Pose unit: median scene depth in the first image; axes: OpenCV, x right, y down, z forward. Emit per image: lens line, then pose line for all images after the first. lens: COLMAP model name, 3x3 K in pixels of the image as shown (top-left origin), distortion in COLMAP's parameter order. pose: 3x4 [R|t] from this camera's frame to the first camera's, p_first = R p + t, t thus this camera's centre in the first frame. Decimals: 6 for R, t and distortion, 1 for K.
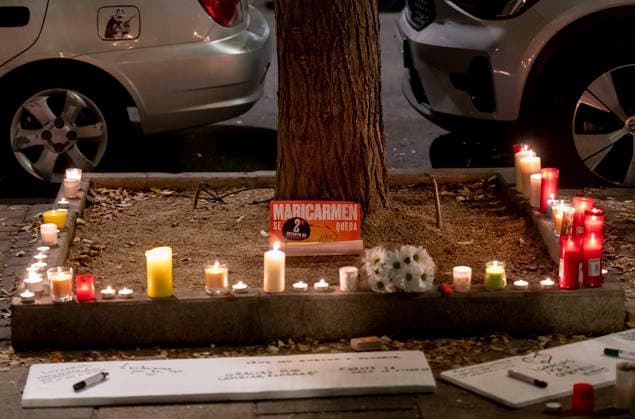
lens RADIAL K [[1814.9, 0, 317.5], [0, 1814.9, 209.5], [0, 0, 1]] dist [-0.020924, -0.547680]
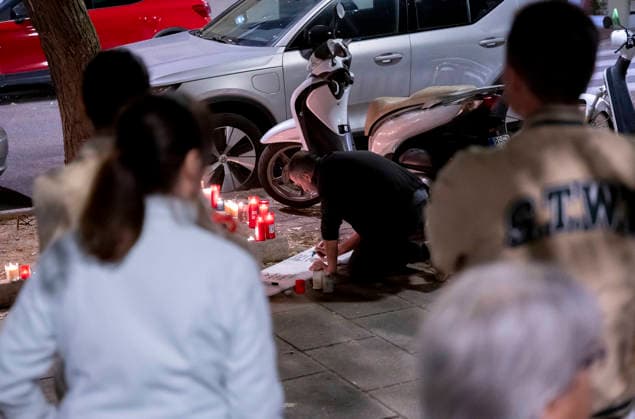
lens RADIAL K [[1295.0, 0, 317.5], [0, 1295.0, 209.5], [0, 0, 1]] dist [-0.005871, 0.011260]
pose [[0.911221, -0.115703, 0.395333, -0.321044], [0.119649, 0.992707, 0.014754, -0.004188], [-0.394157, 0.033857, 0.918419, -0.309510]]
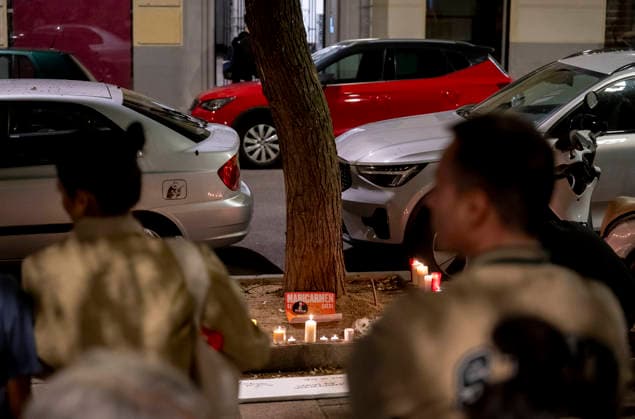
lens RADIAL K [[1295.0, 0, 317.5], [0, 1295.0, 209.5], [0, 0, 1]] dist [-0.005871, 0.011260]
pose [[0.990901, -0.005972, 0.134459, -0.168209], [0.013823, 0.998248, -0.057534, -0.012687], [-0.133879, 0.058869, 0.989248, -0.289808]]
